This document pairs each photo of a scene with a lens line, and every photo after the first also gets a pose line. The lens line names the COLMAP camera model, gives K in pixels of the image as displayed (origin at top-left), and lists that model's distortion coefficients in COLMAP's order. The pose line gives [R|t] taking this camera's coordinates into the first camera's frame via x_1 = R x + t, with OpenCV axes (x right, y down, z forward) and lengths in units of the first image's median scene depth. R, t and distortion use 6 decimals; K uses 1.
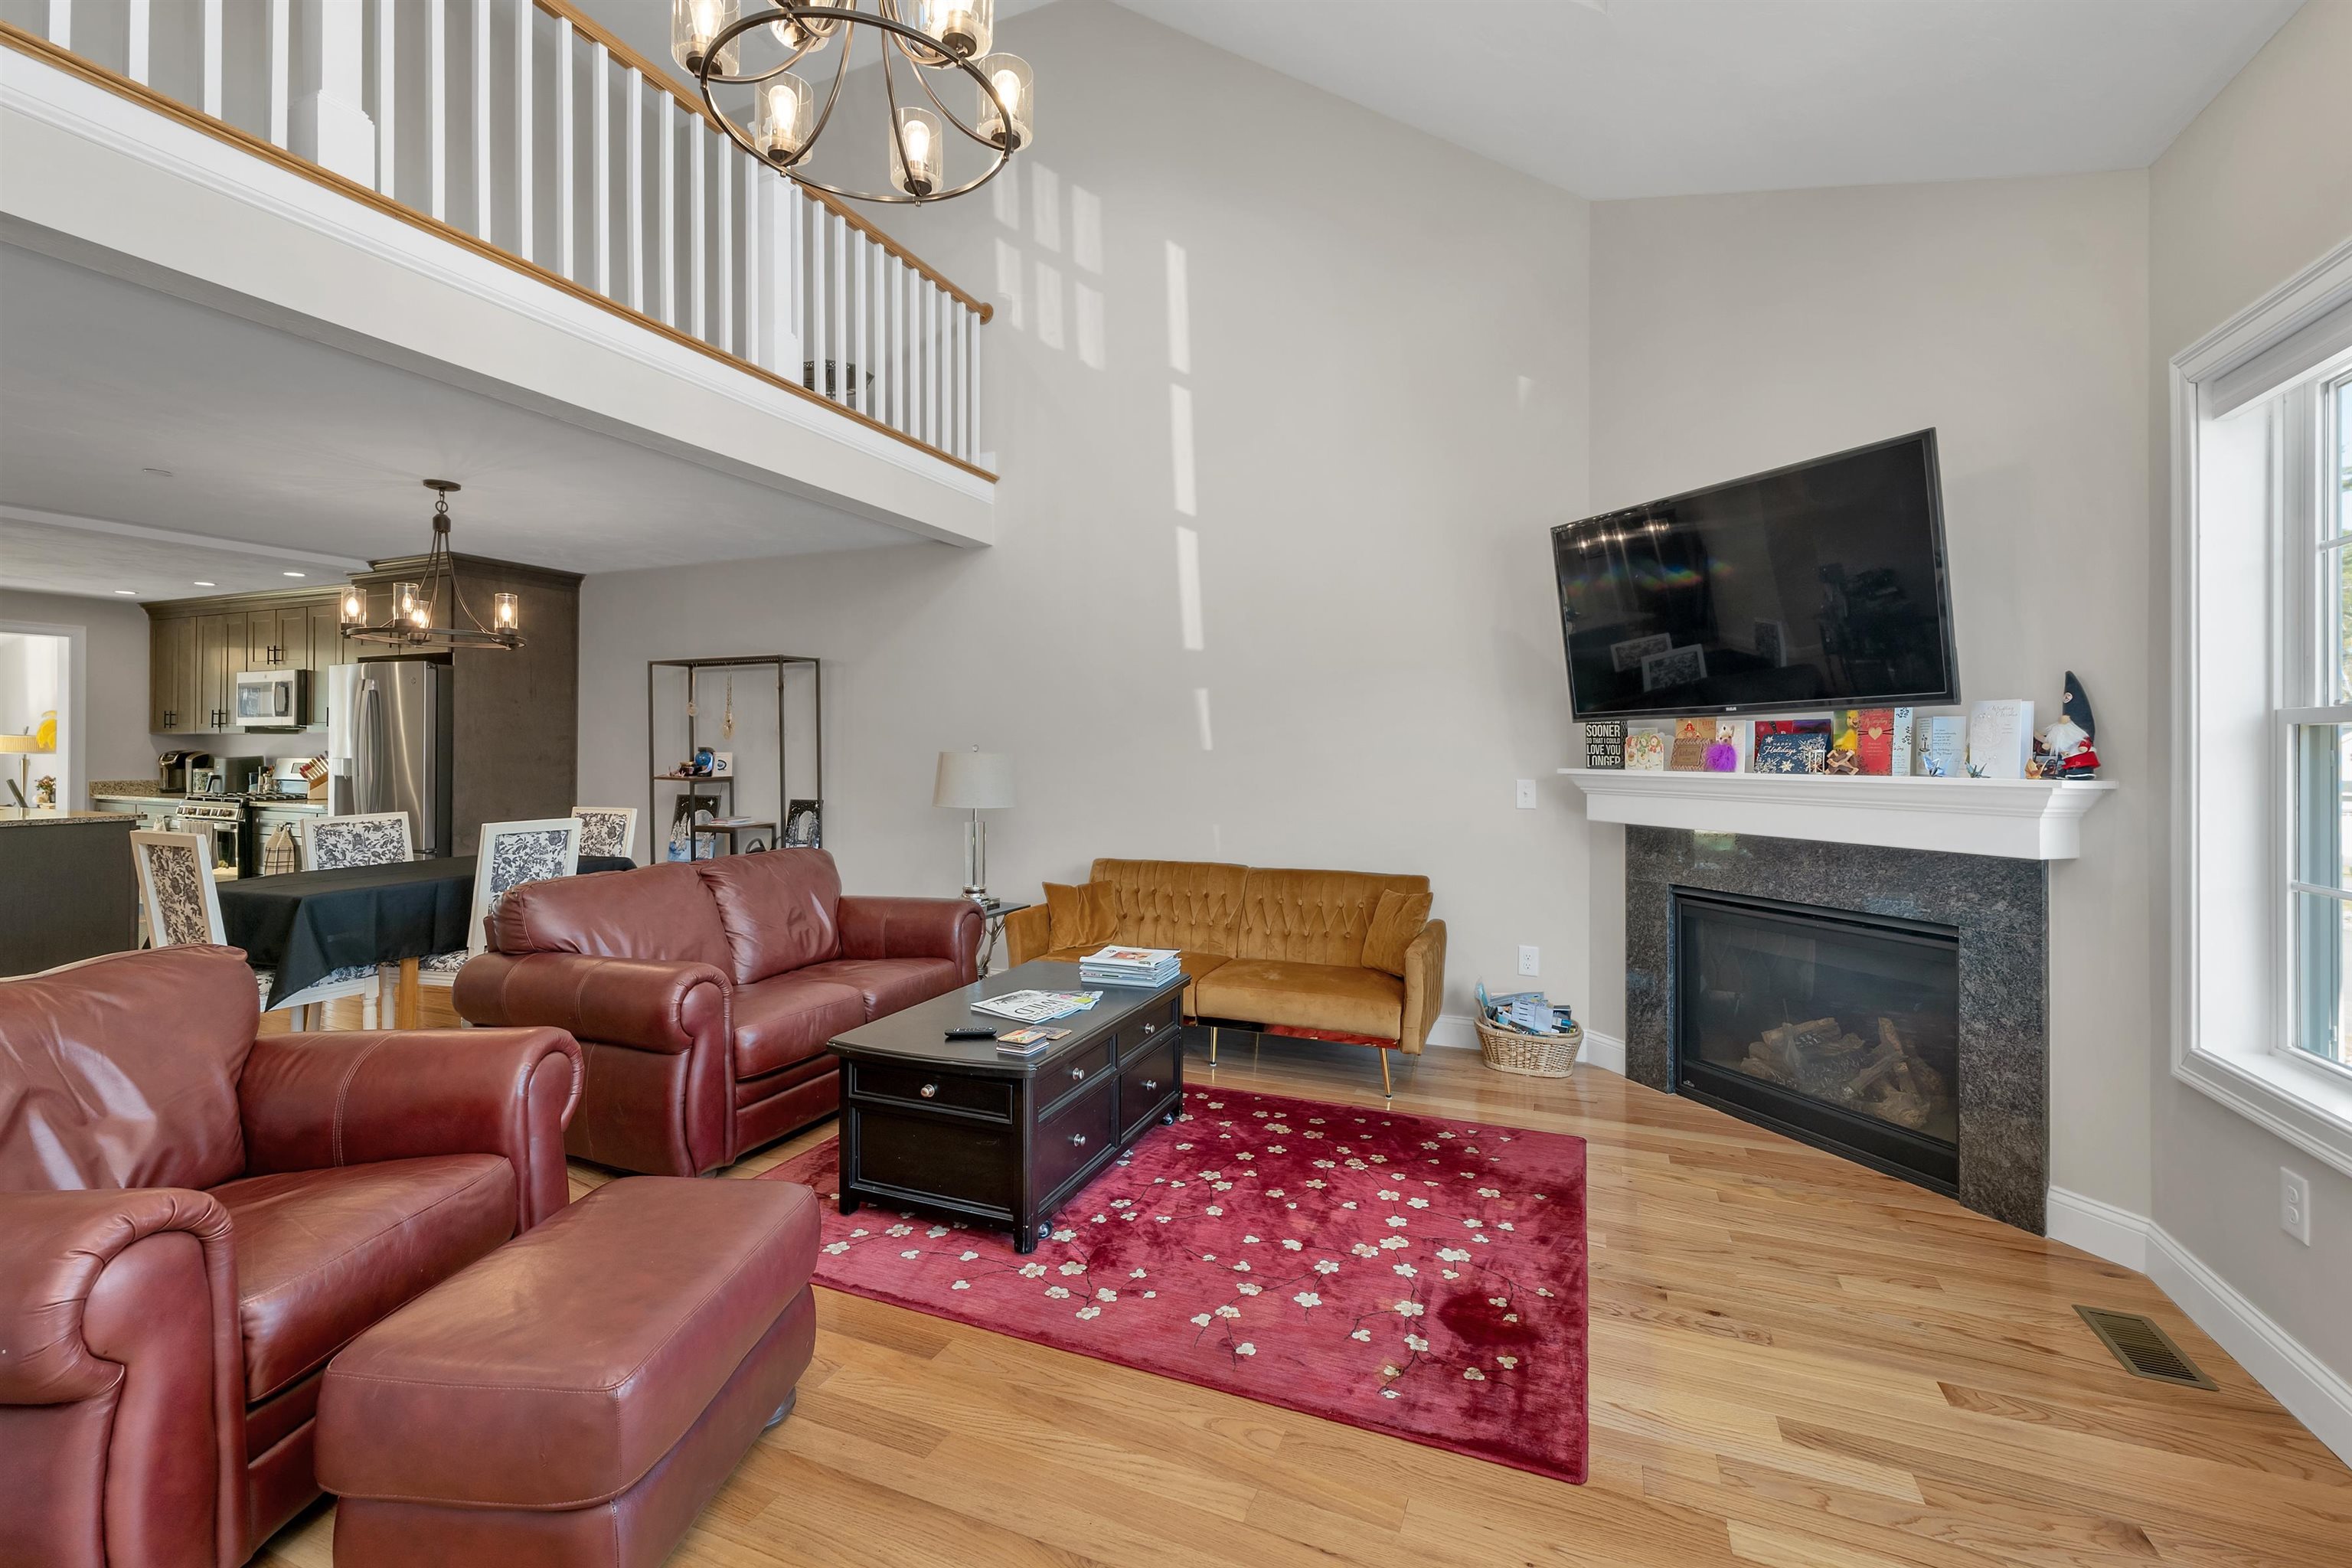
lens RADIAL K [[992.5, 0, 1146.1], [0, 992.5, 754.3], [0, 0, 1]] dist [0.001569, 0.000388]
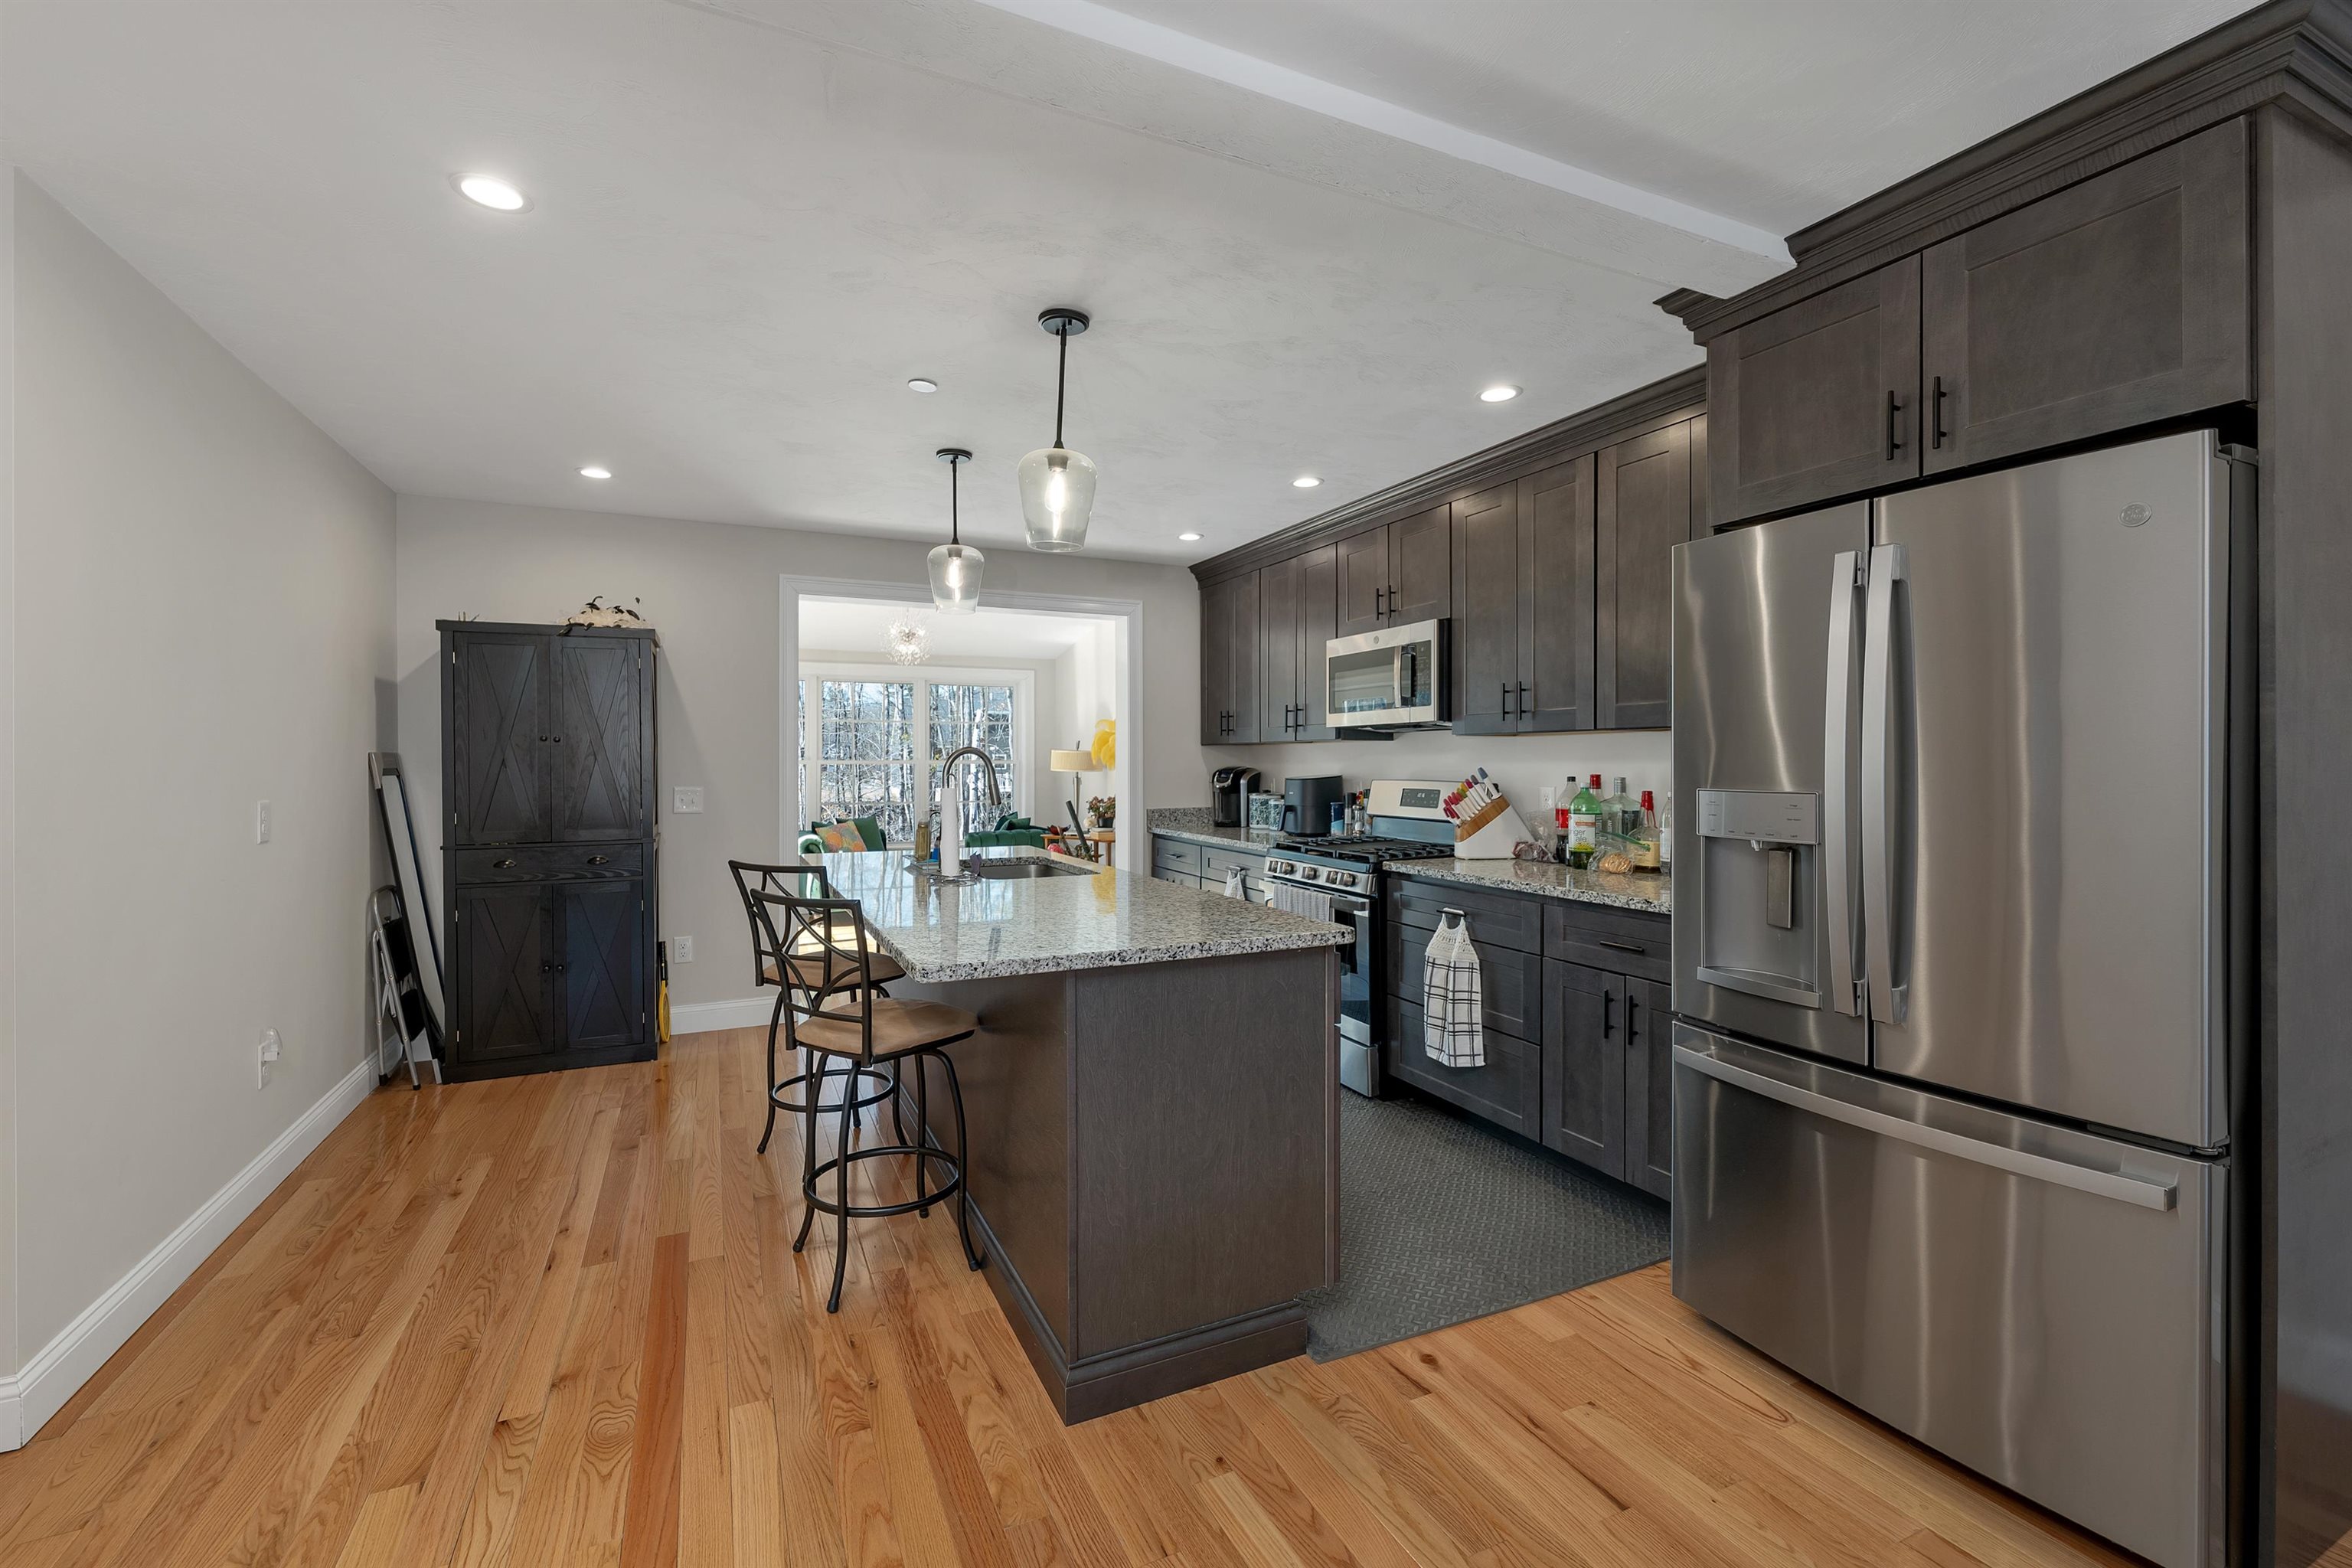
lens RADIAL K [[992.5, 0, 1178.4], [0, 992.5, 778.8], [0, 0, 1]] dist [0.001569, 0.000388]
pose [[0.754846, 0.005647, -0.655877, -1.021255], [0.001634, 0.999944, 0.010489, -0.006032], [0.655899, -0.008989, 0.754795, 0.835451]]
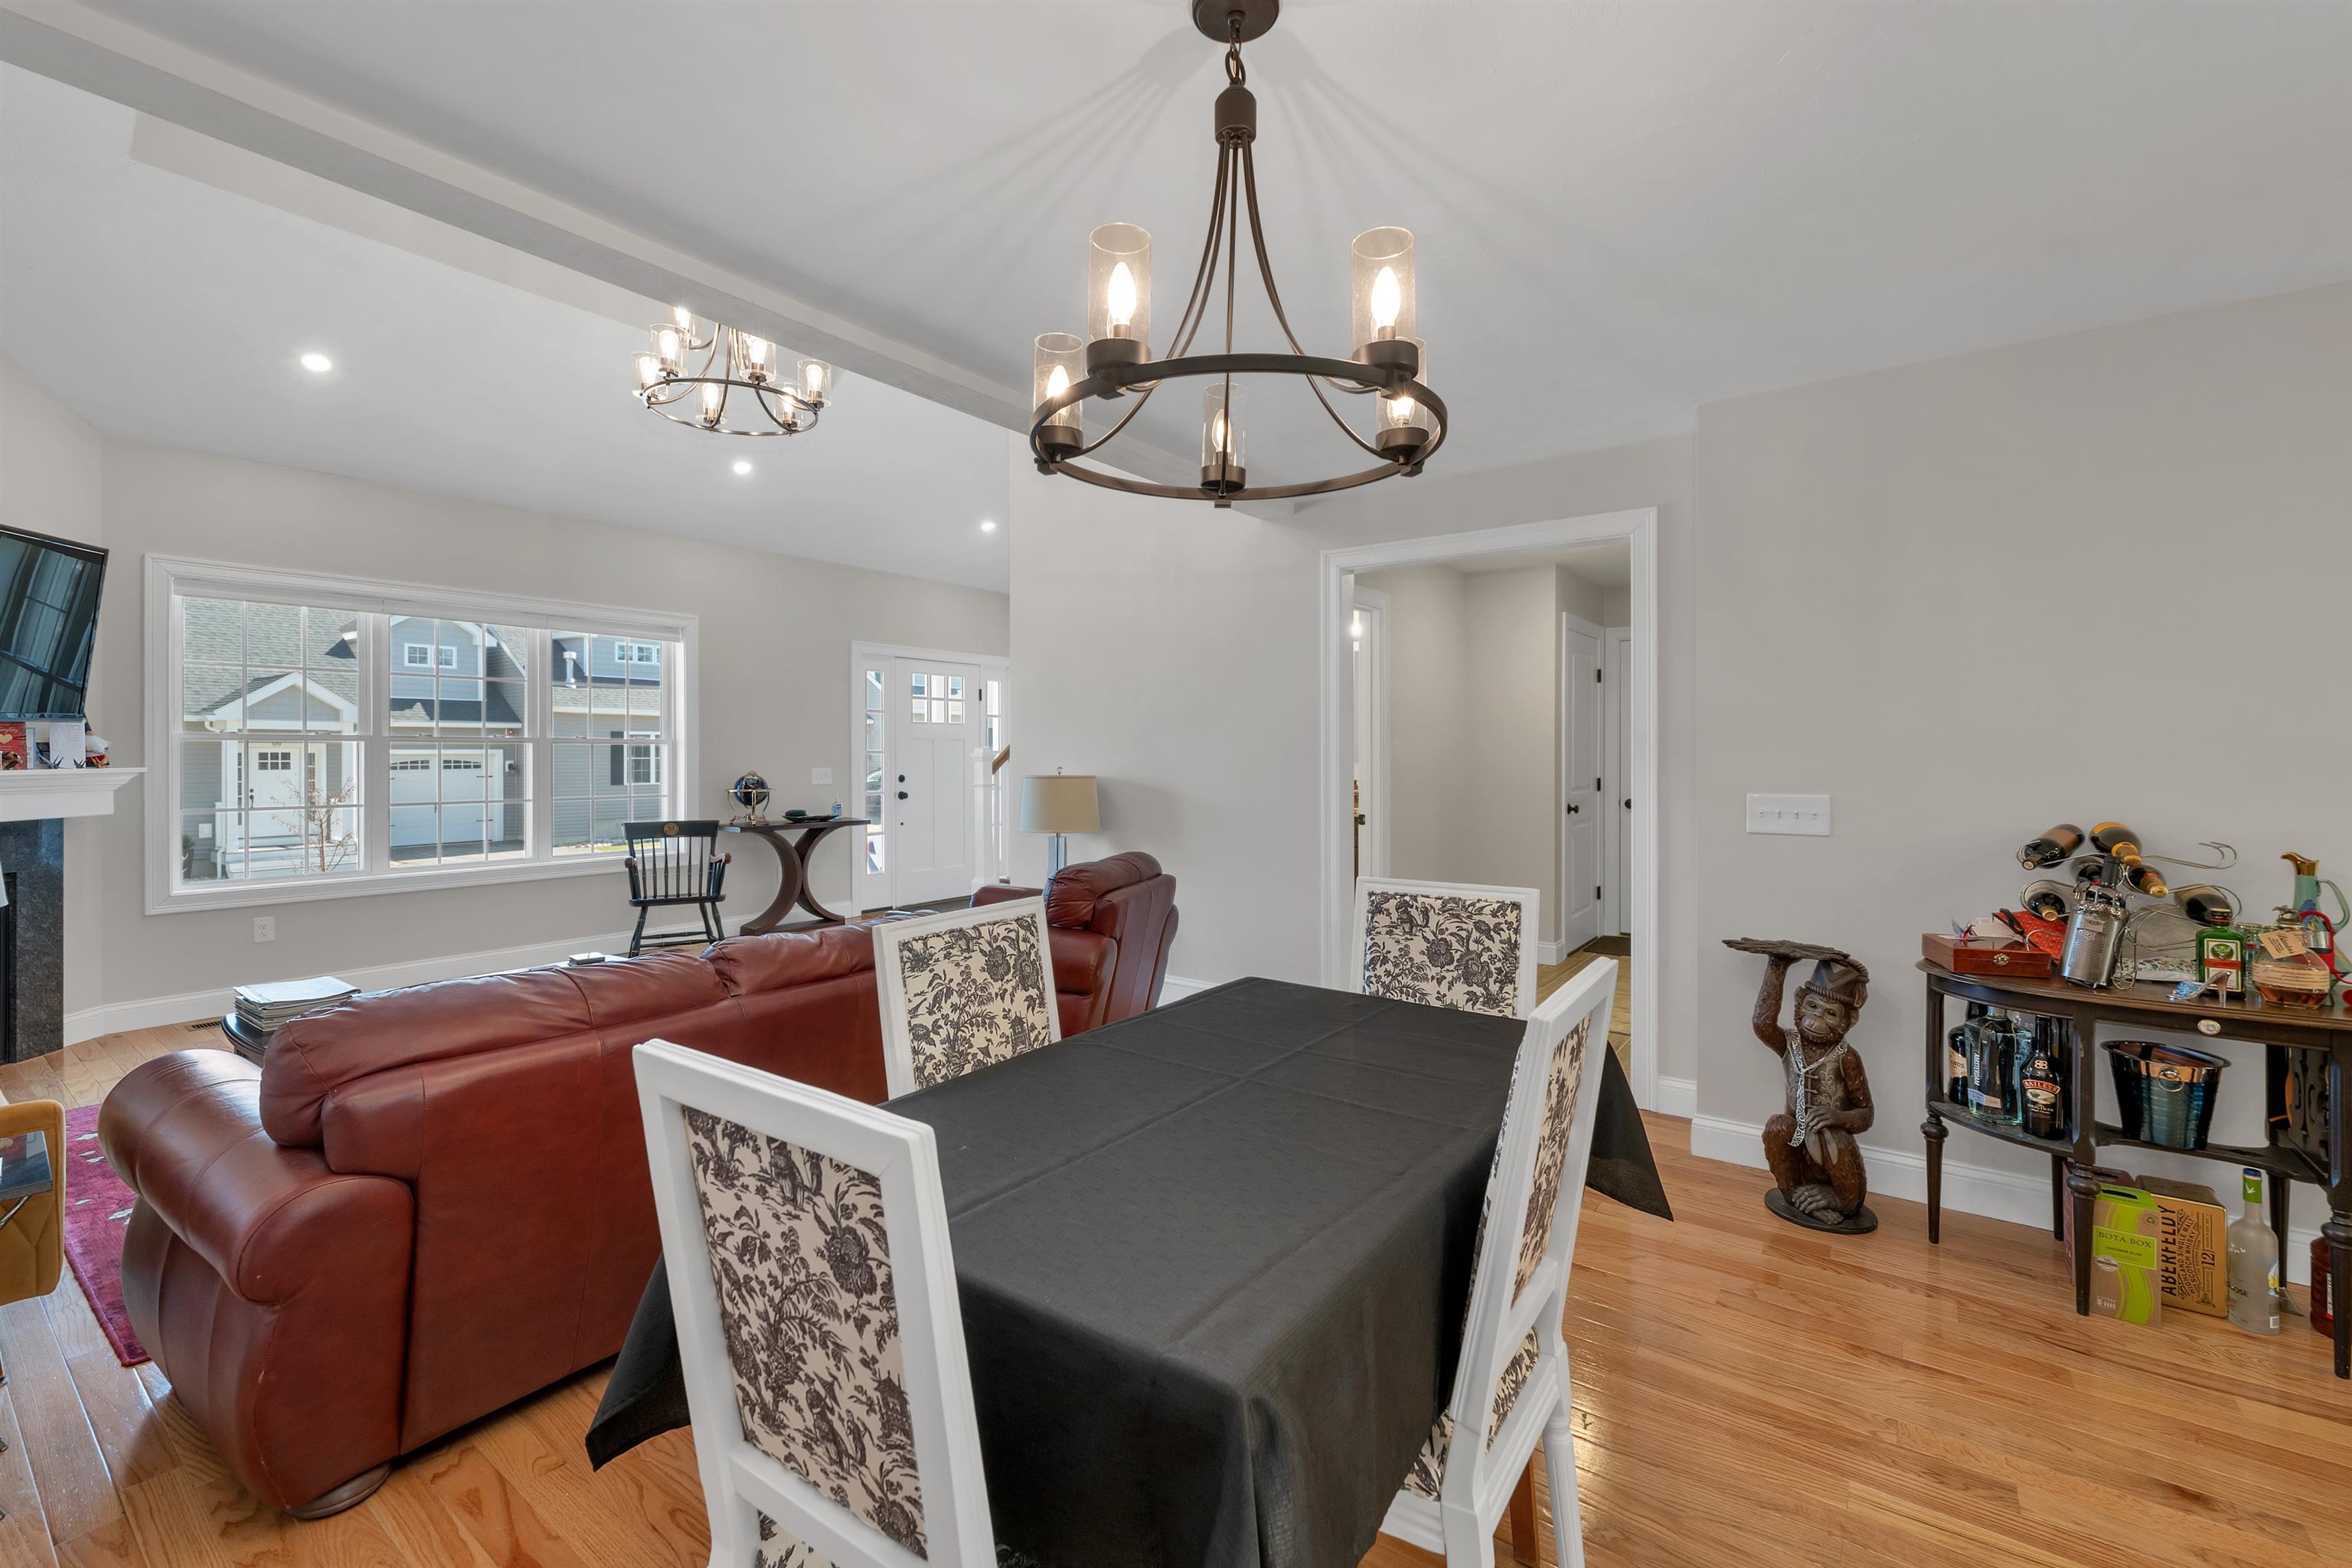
lens RADIAL K [[992.5, 0, 1181.0], [0, 992.5, 761.2], [0, 0, 1]] dist [0.001569, 0.000388]
pose [[-0.976141, -0.001093, 0.217134, -0.771952], [0.001228, 0.999944, 0.010553, -0.001815], [-0.217134, 0.010568, -0.976085, 1.355770]]
